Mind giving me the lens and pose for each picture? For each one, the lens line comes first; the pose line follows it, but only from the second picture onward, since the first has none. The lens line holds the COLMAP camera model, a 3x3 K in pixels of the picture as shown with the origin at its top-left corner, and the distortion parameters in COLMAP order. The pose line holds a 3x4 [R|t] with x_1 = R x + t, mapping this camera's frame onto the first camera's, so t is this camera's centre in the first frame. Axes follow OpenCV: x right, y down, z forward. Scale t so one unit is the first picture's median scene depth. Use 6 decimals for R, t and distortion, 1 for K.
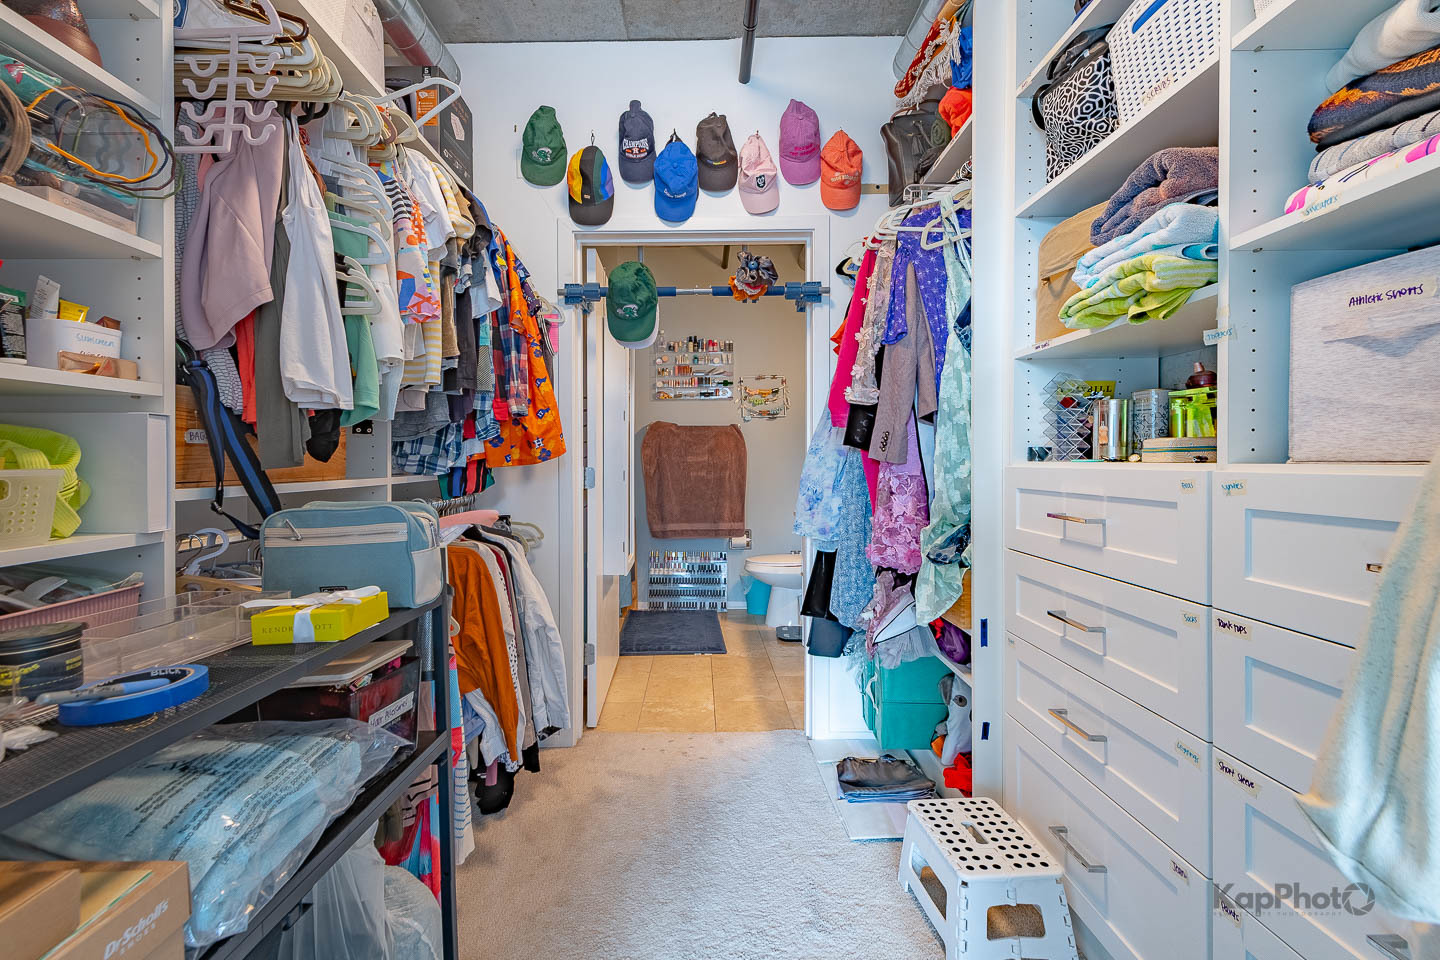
lens RADIAL K [[608.5, 0, 718.9], [0, 608.5, 467.3], [0, 0, 1]] dist [0.000478, -0.000304]
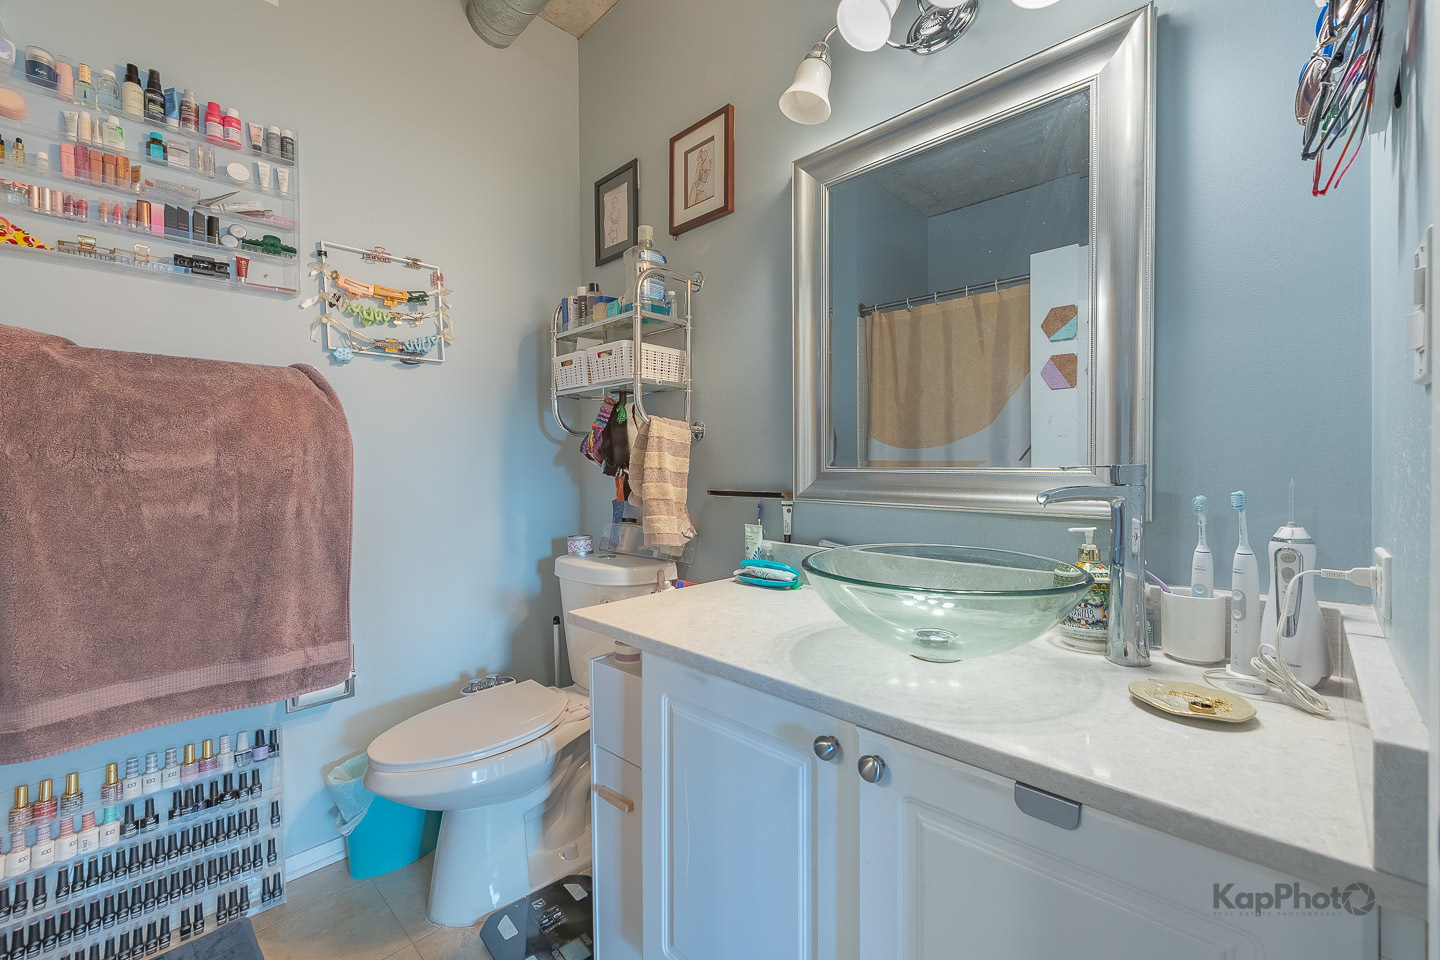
lens RADIAL K [[608.5, 0, 718.9], [0, 608.5, 467.3], [0, 0, 1]] dist [0.000478, -0.000304]
pose [[0.716589, -0.005058, 0.697478, -0.050312], [0.008351, 0.999964, -0.001329, -0.007989], [-0.697446, 0.006777, 0.716605, 0.576968]]
